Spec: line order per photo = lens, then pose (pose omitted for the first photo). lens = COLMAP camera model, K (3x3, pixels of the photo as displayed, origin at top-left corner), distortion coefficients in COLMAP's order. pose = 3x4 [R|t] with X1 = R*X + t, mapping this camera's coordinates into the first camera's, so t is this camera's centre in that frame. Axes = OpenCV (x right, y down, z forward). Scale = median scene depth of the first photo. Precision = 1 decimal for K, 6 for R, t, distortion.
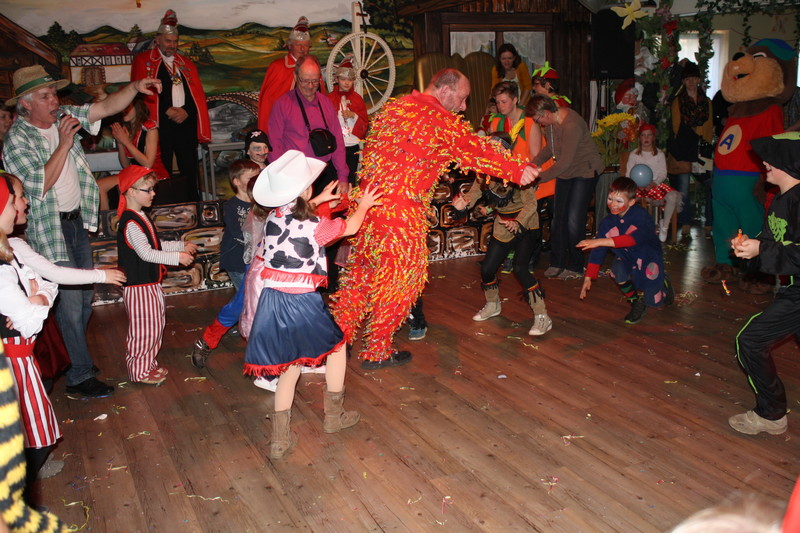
lens RADIAL K [[818.9, 0, 400.0], [0, 818.9, 266.5], [0, 0, 1]] dist [-0.140415, 0.165429]
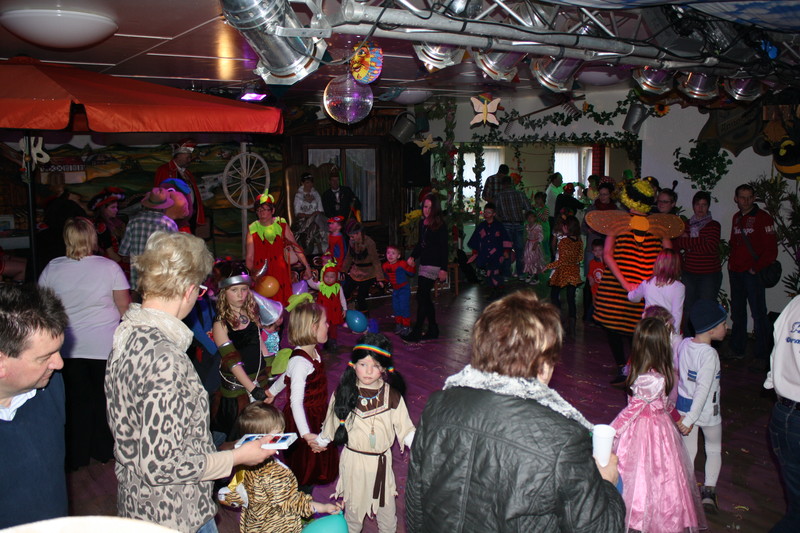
lens RADIAL K [[729.2, 0, 400.0], [0, 729.2, 266.5], [0, 0, 1]] dist [-0.149703, 0.140219]
pose [[0.984043, 0.001191, 0.177926, -0.007193], [0.011848, 0.997320, -0.072203, 0.013583], [-0.177535, 0.073159, 0.981391, -0.307693]]
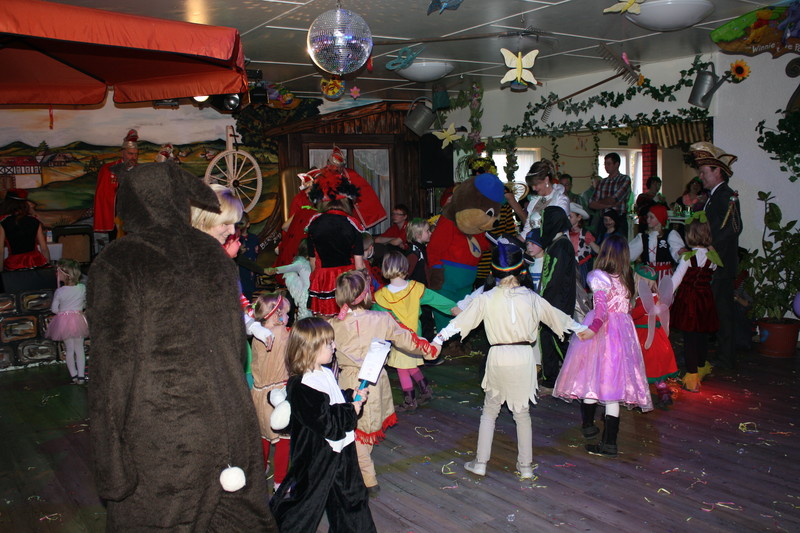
lens RADIAL K [[786.8, 0, 400.0], [0, 786.8, 266.5], [0, 0, 1]] dist [-0.144466, 0.167108]
pose [[0.989234, -0.006608, 0.146194, 0.027172], [0.024896, 0.992016, -0.123627, 0.037902], [-0.144210, 0.125936, 0.981501, -0.170884]]
